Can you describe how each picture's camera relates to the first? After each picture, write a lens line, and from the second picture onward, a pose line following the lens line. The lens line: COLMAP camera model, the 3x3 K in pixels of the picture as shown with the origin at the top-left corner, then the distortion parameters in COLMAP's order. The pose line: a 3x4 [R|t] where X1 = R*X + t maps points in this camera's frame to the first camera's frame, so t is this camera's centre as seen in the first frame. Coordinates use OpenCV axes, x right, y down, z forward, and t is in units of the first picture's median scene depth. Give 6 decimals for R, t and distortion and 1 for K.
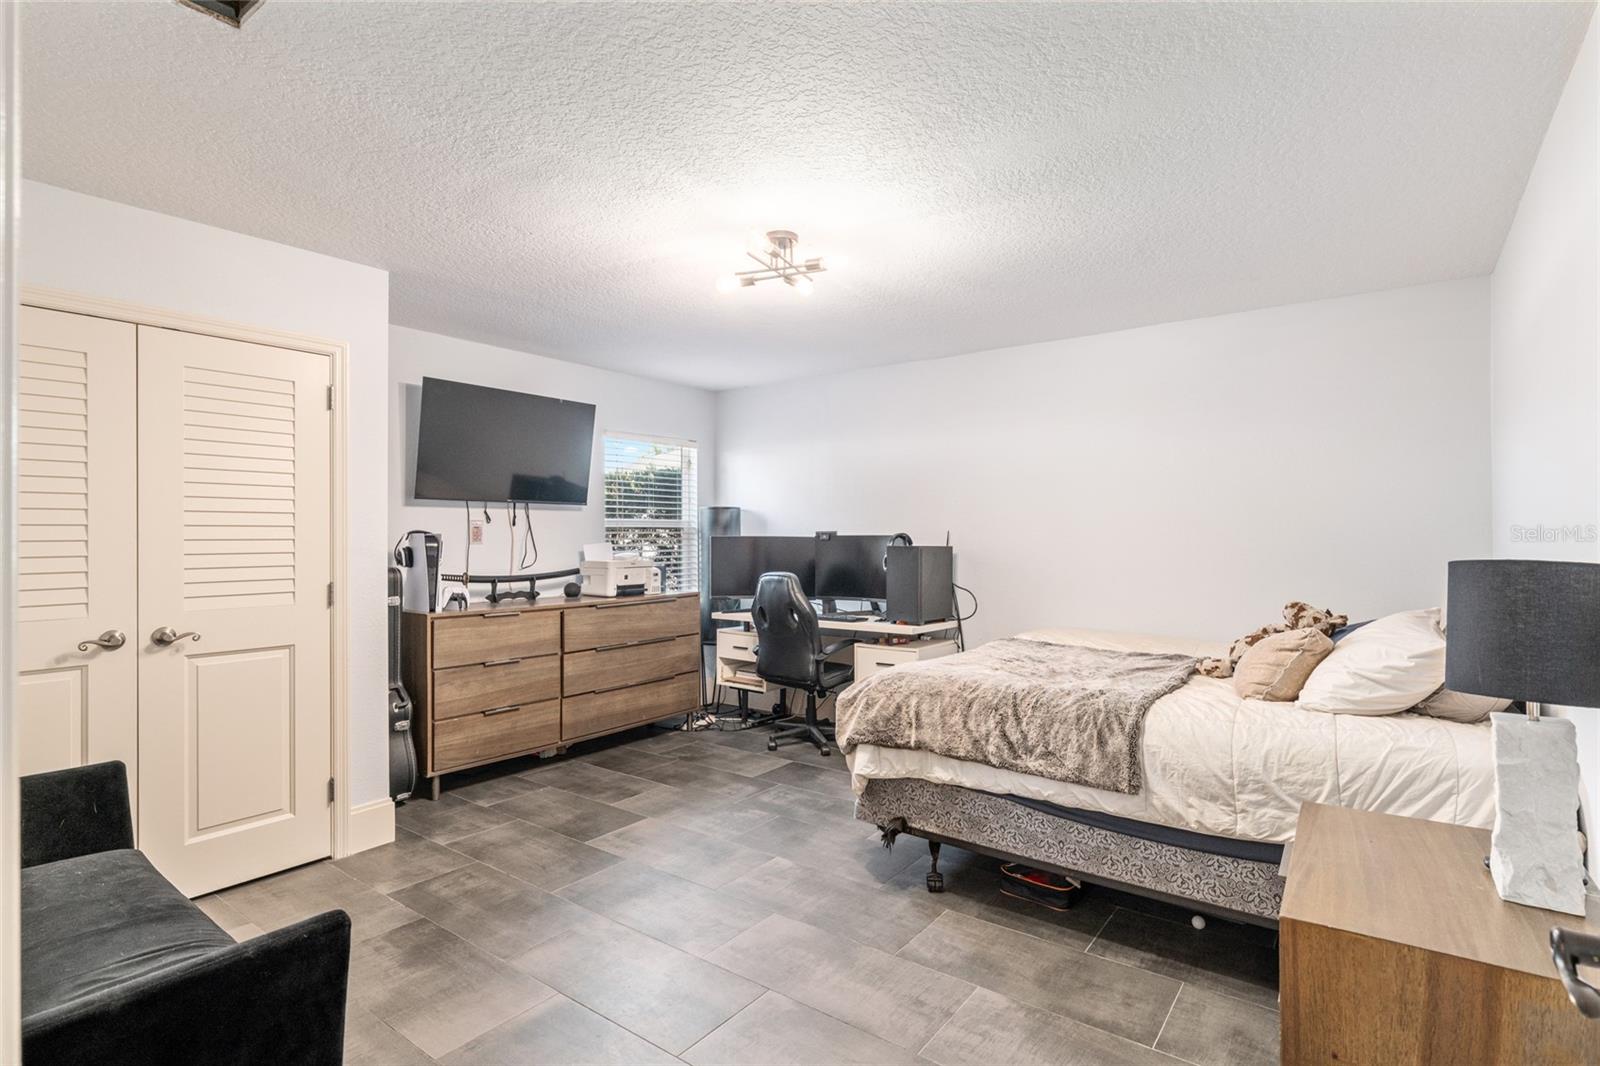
lens RADIAL K [[792.9, 0, 799.7], [0, 792.9, 535.5], [0, 0, 1]] dist [0.001647, 0.000001]
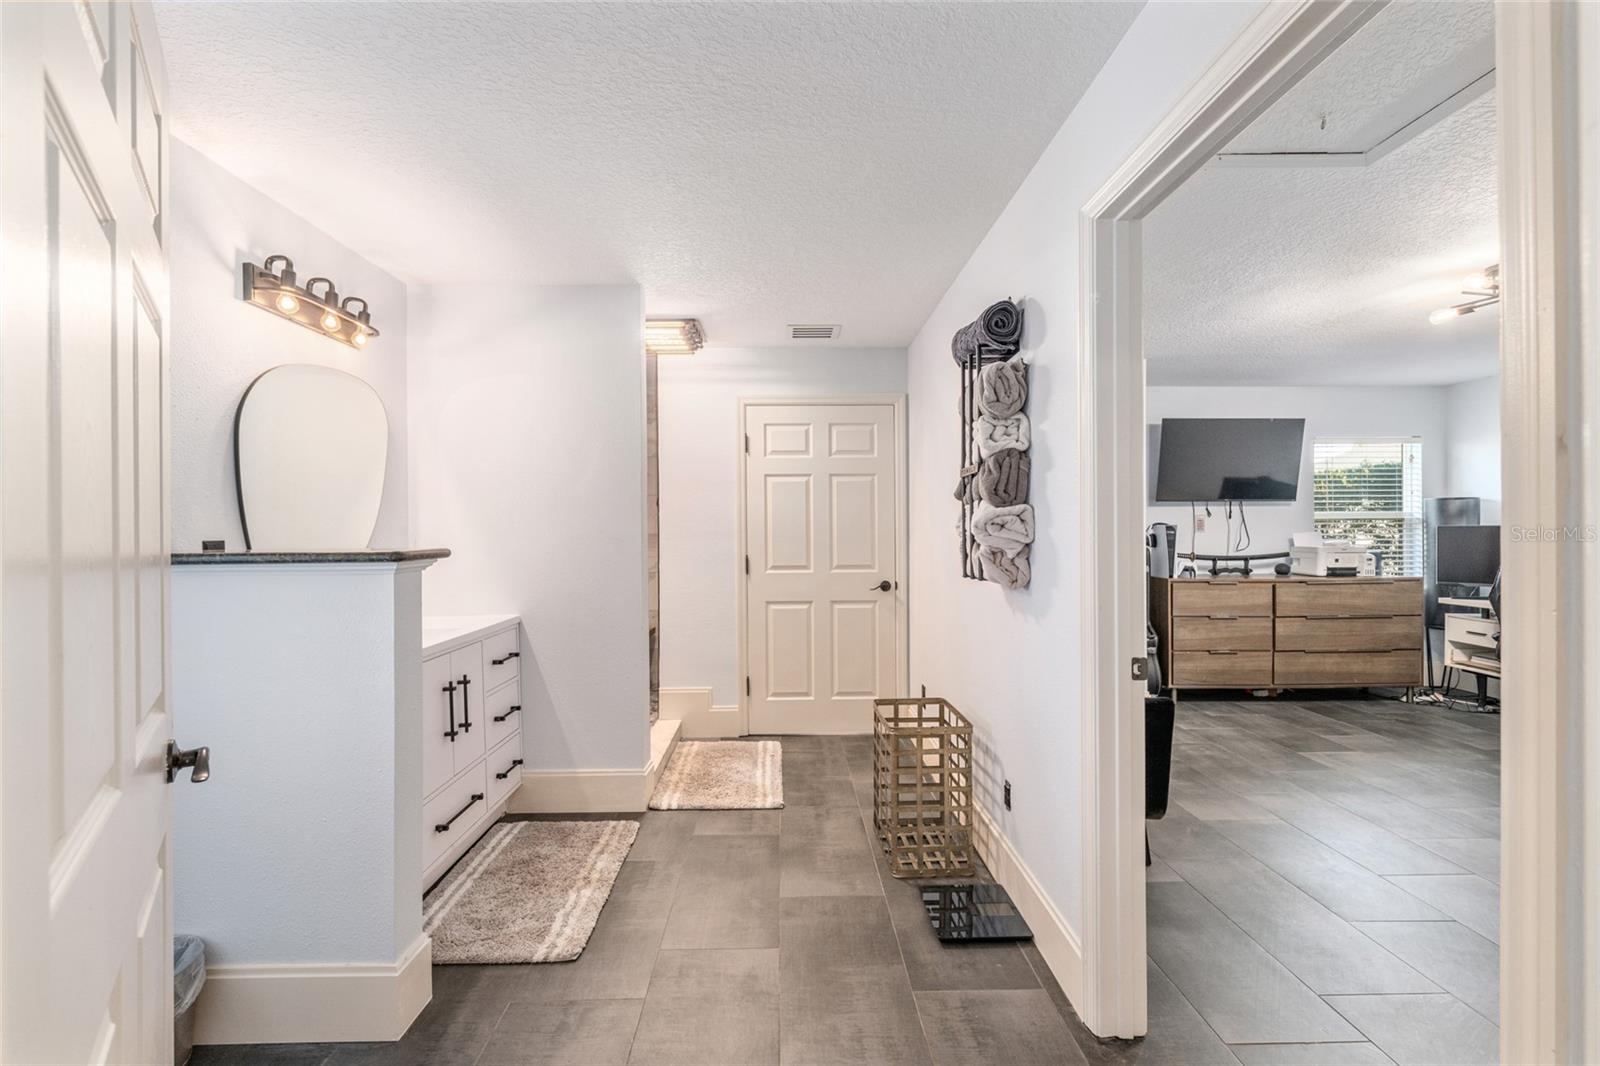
lens RADIAL K [[661.2, 0, 796.4], [0, 661.2, 531.1], [0, 0, 1]] dist [0.002340, -0.000016]
pose [[0.620350, 0.000846, -0.784325, 0.059683], [0.002765, 0.999991, 0.003266, 0.002928], [0.784320, -0.004195, 0.620342, -0.262011]]
